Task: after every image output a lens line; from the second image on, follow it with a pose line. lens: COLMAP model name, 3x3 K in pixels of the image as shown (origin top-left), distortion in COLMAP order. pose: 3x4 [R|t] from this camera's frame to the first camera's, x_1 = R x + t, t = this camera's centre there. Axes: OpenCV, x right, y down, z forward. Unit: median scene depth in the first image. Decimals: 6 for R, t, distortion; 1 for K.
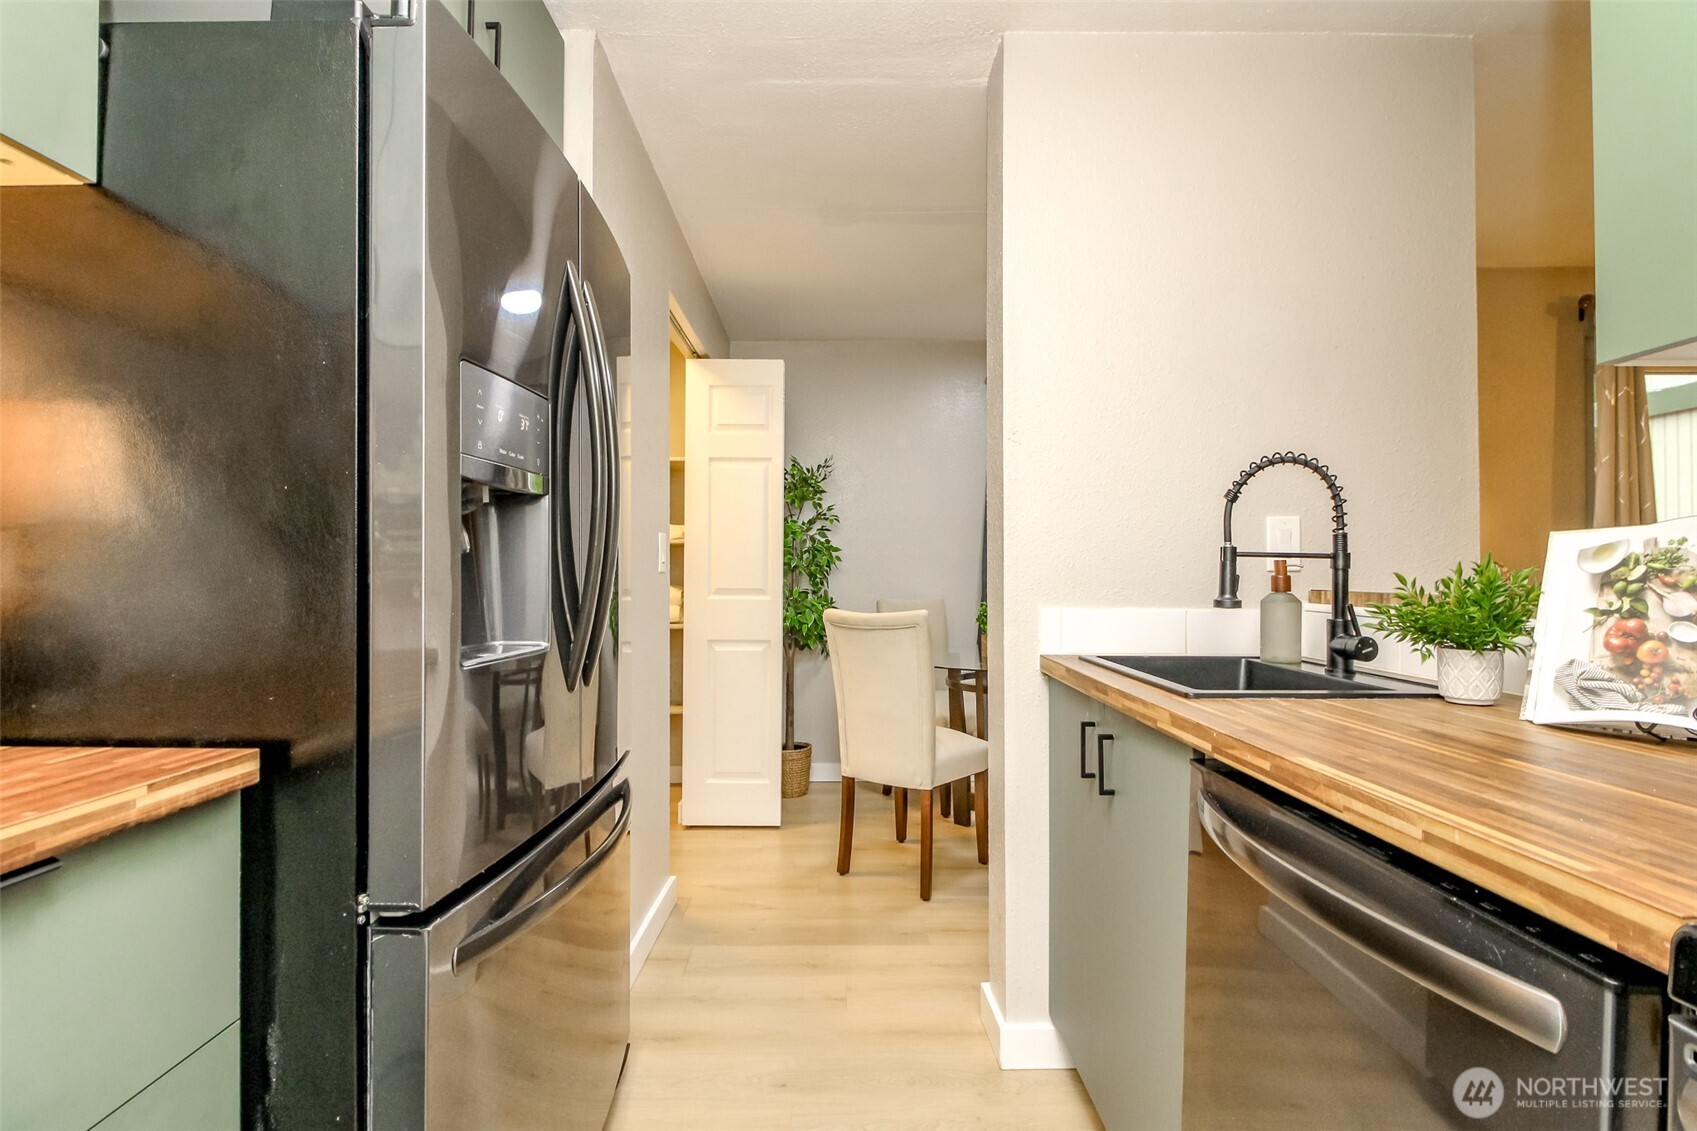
lens RADIAL K [[760.1, 0, 848.5], [0, 760.1, 565.5], [0, 0, 1]] dist [0.009293, -0.009866]
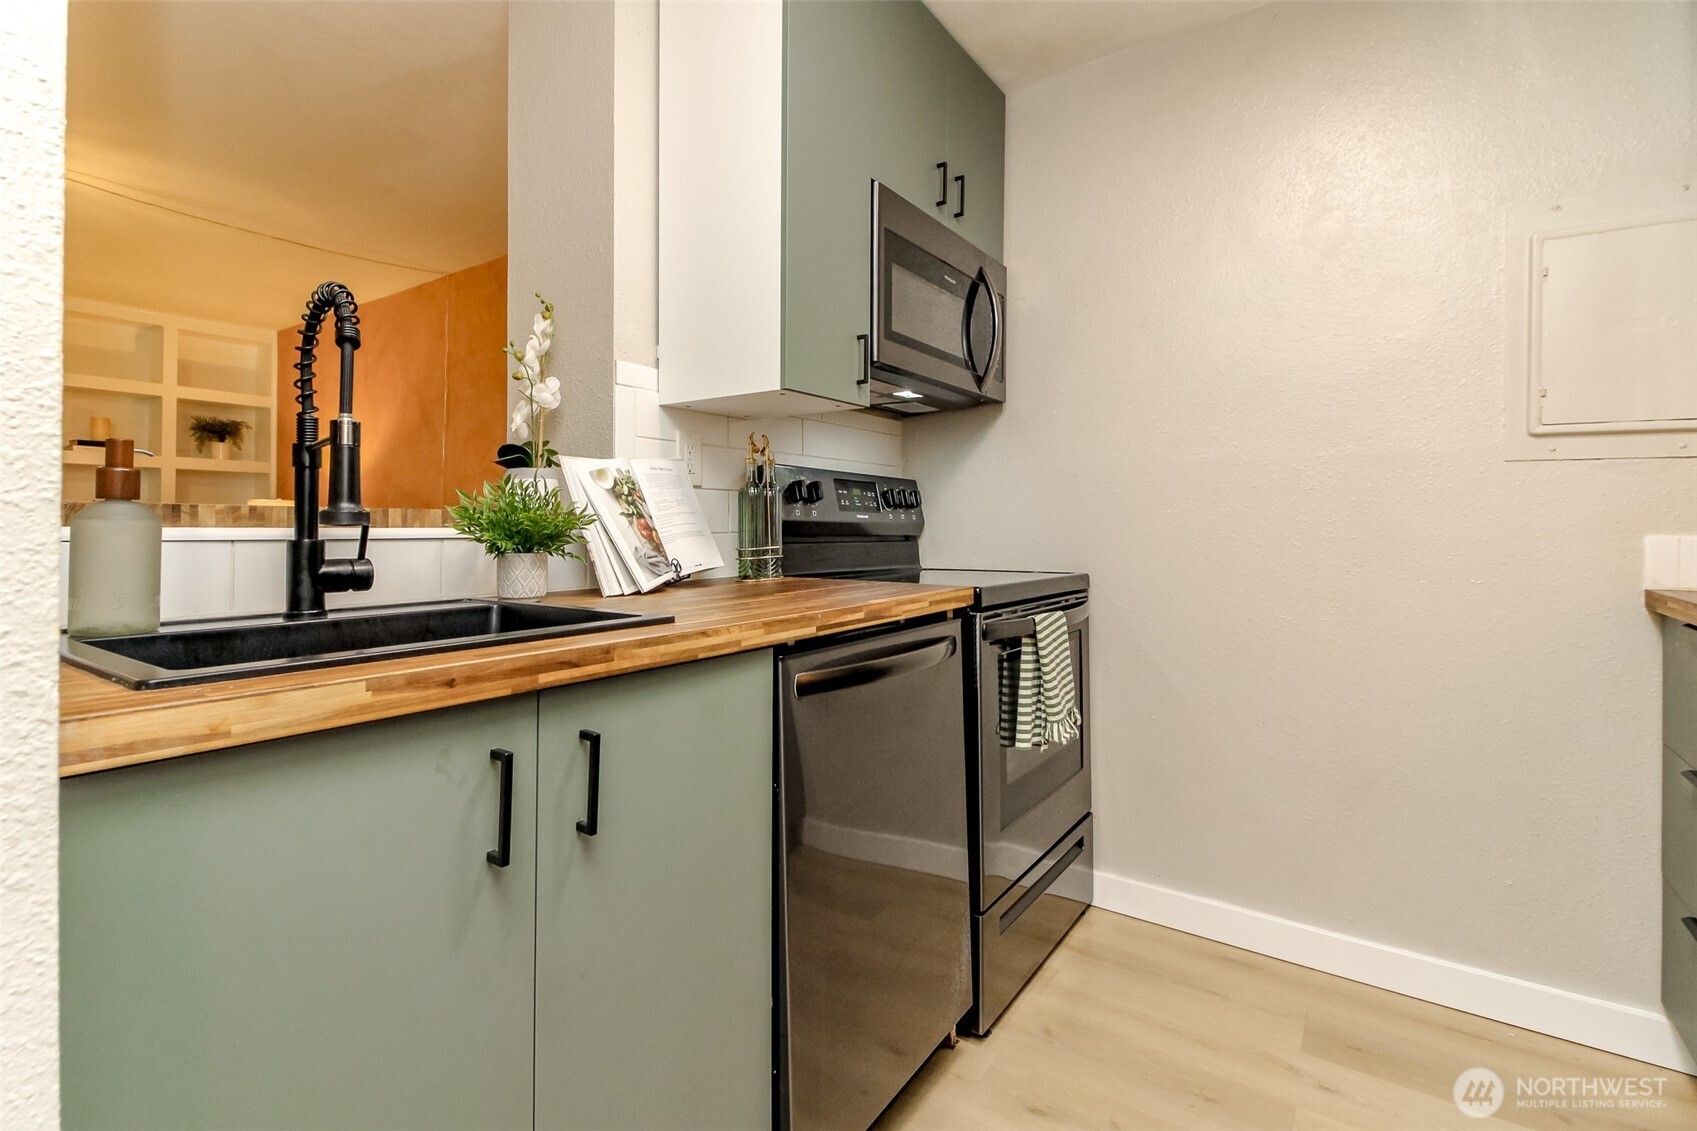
lens RADIAL K [[785.5, 0, 851.8], [0, 785.5, 520.1], [0, 0, 1]] dist [-0.000053, -0.000221]
pose [[-0.823882, 0.000488, 0.566761, -0.175205], [-0.009598, 0.999844, -0.014814, 0.059934], [-0.566680, -0.017645, -0.823749, 1.343321]]
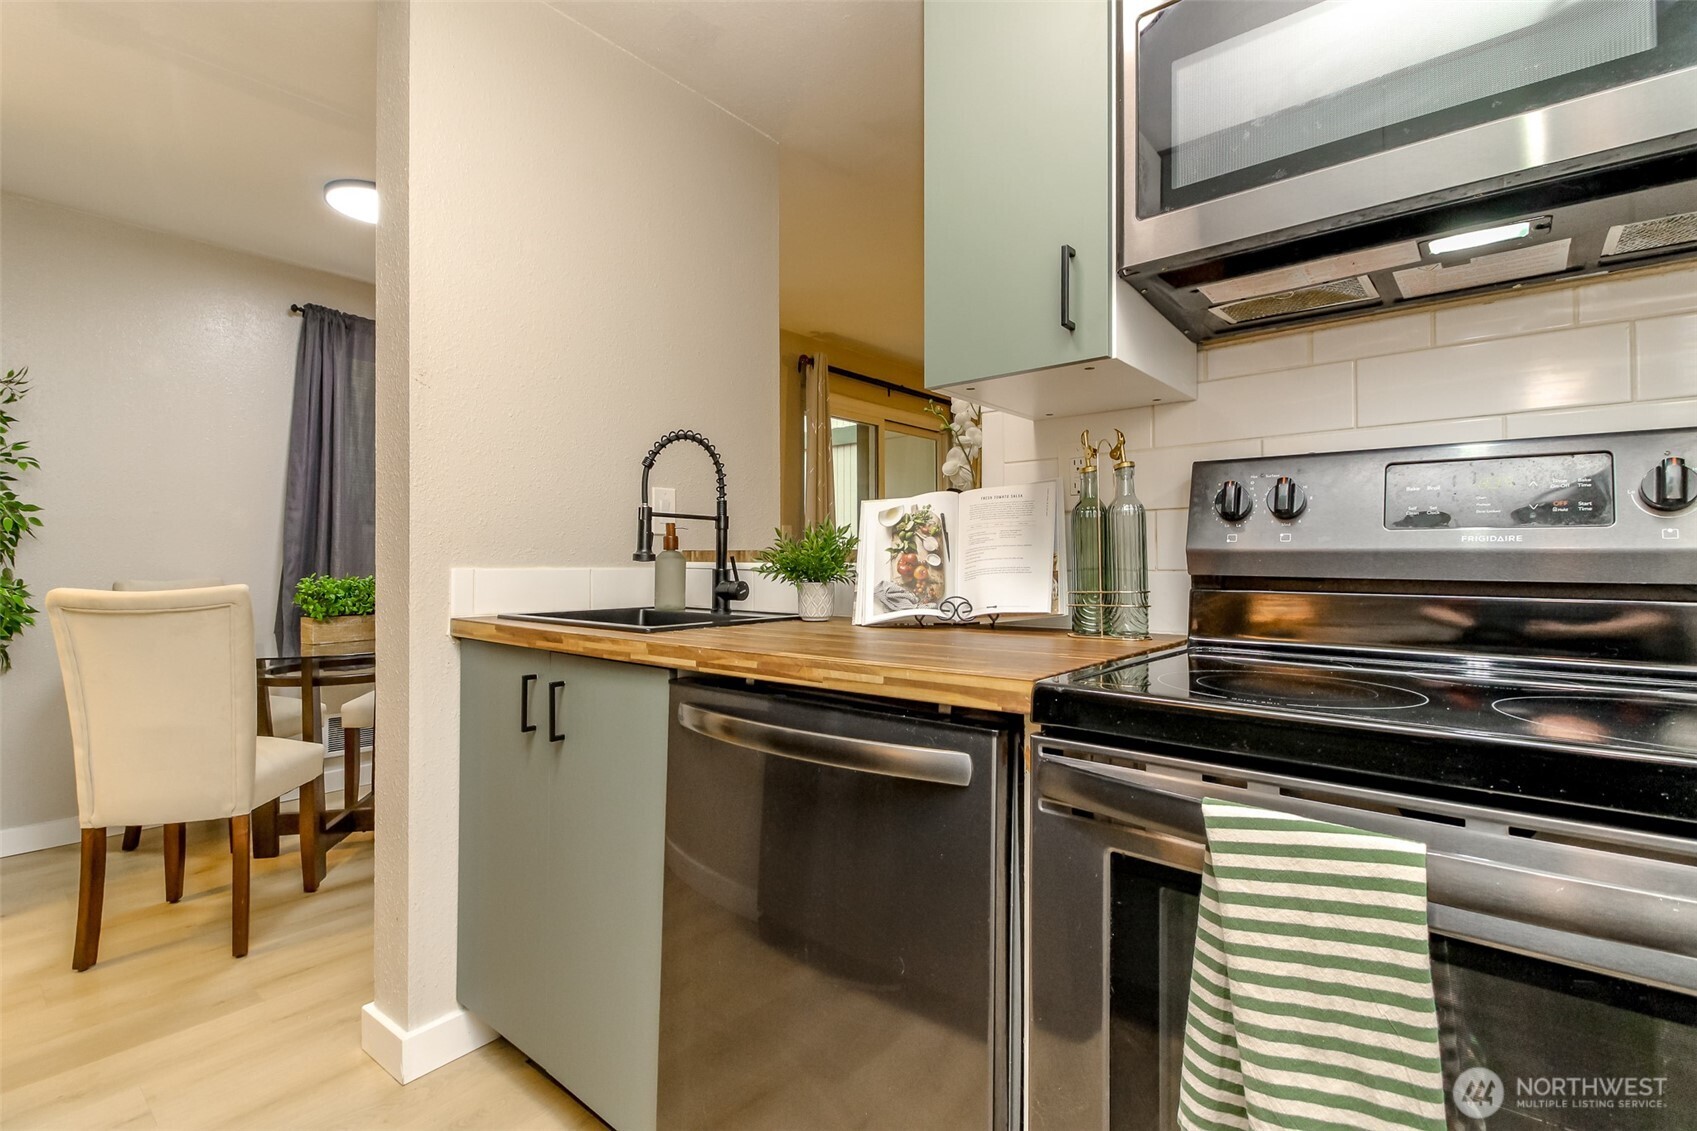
lens RADIAL K [[760.6, 0, 840.9], [0, 760.6, 556.9], [0, 0, 1]] dist [-0.000601, -0.000502]
pose [[0.643222, 0.000421, 0.765680, -0.192028], [-0.004267, 0.999986, 0.003034, 0.046967], [-0.765668, -0.005219, 0.643215, 0.046465]]
